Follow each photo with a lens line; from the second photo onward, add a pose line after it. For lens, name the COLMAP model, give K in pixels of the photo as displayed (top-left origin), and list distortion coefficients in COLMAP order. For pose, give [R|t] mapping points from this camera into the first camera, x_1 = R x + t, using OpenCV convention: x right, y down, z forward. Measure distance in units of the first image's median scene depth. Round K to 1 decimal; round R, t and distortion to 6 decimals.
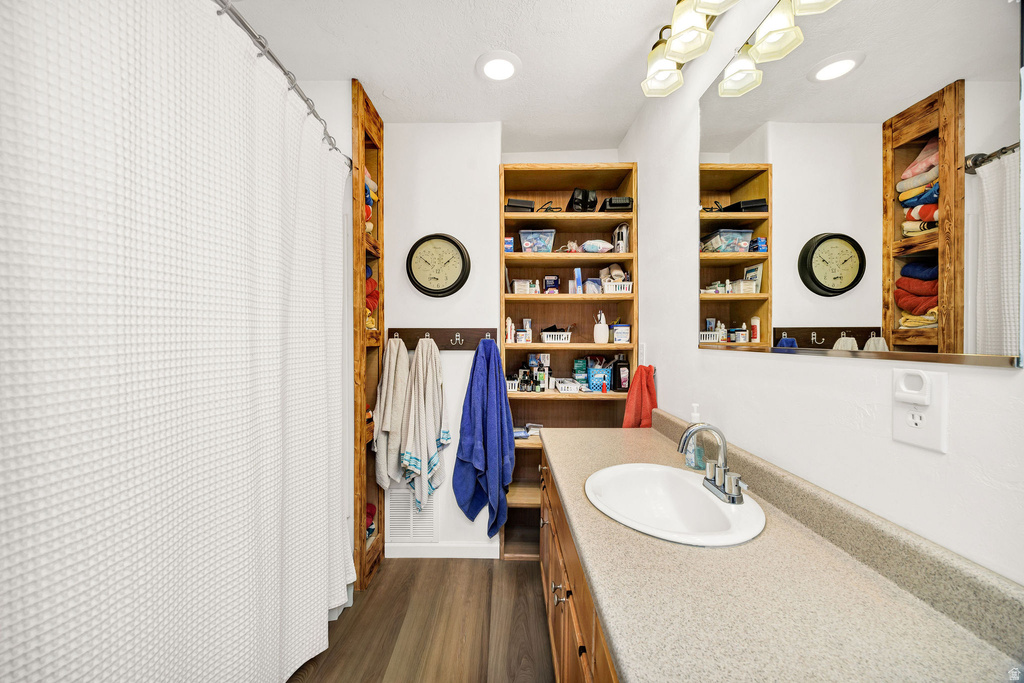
lens RADIAL K [[388.1, 0, 515.2], [0, 388.1, 341.4], [0, 0, 1]] dist [-0.001268, -0.000031]
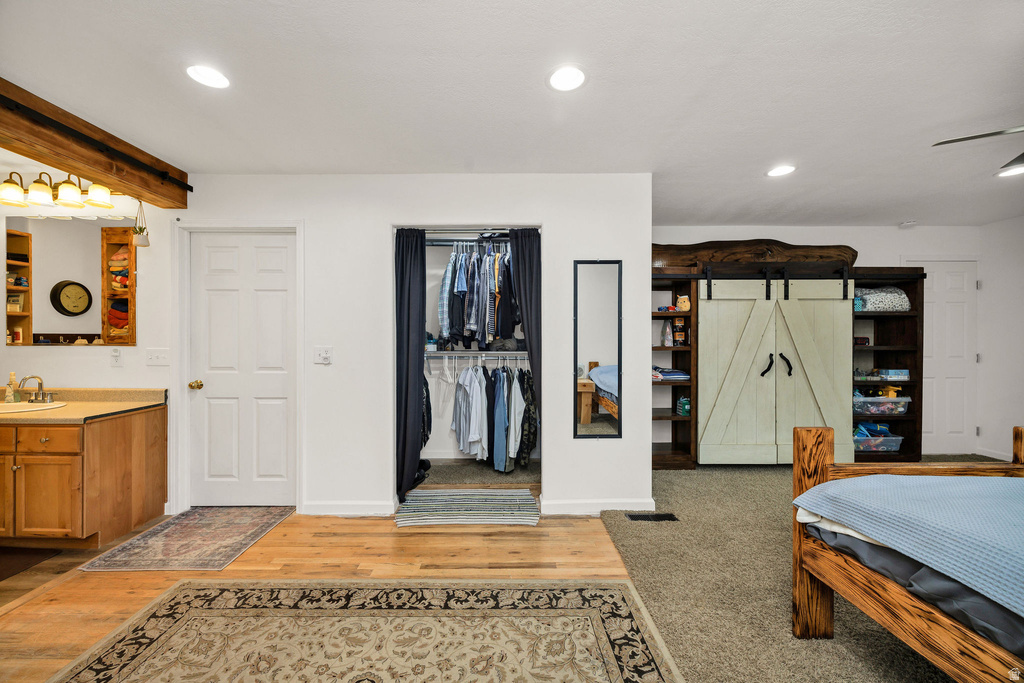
lens RADIAL K [[388.1, 0, 496.3], [0, 388.1, 341.6], [0, 0, 1]] dist [-0.001268, -0.000031]
pose [[0.023100, -0.007989, 0.999701, -0.934983], [-0.003232, 0.999962, 0.008066, -0.019523], [-0.999728, -0.003417, 0.023074, -1.007606]]
